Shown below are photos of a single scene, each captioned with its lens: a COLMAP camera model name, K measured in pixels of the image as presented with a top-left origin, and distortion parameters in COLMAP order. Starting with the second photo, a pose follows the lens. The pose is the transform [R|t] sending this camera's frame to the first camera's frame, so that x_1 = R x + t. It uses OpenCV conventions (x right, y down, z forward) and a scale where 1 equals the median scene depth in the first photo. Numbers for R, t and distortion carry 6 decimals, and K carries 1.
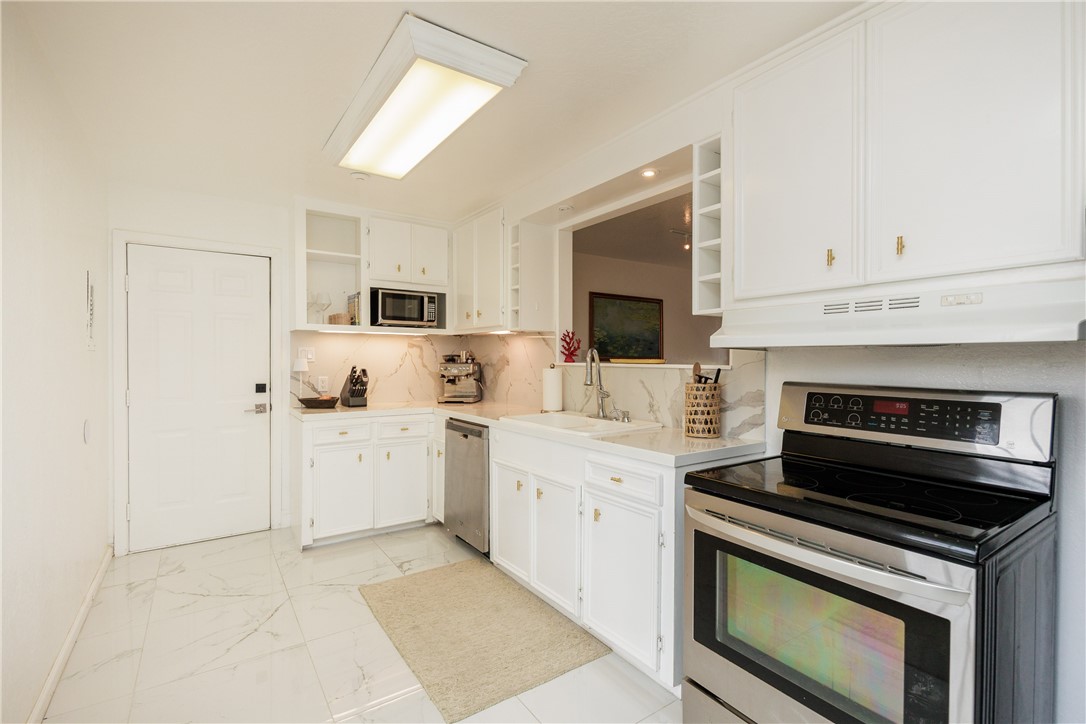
lens RADIAL K [[483.7, 0, 533.4], [0, 483.7, 362.6], [0, 0, 1]] dist [0.003148, -0.000457]
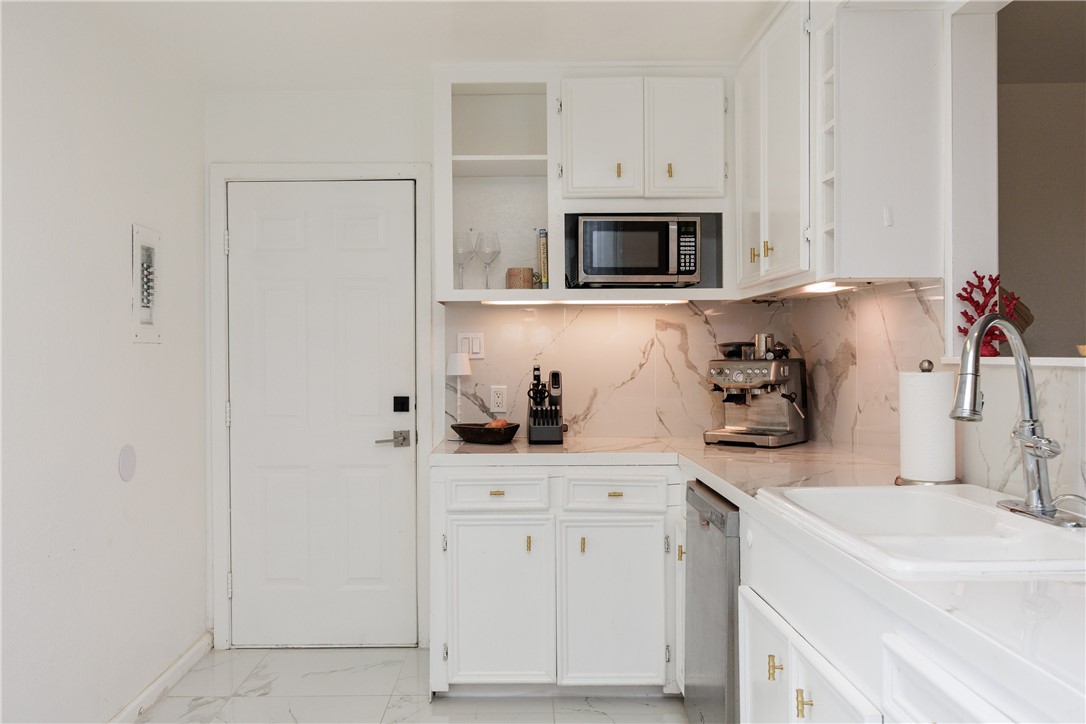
lens RADIAL K [[851.3, 0, 538.7], [0, 851.3, 361.5], [0, 0, 1]] dist [0.000257, 0.012138]
pose [[0.828951, -0.003199, -0.559312, 0.151651], [0.003243, 0.999994, -0.000912, 0.002853], [0.559311, -0.001058, 0.828957, 0.235489]]
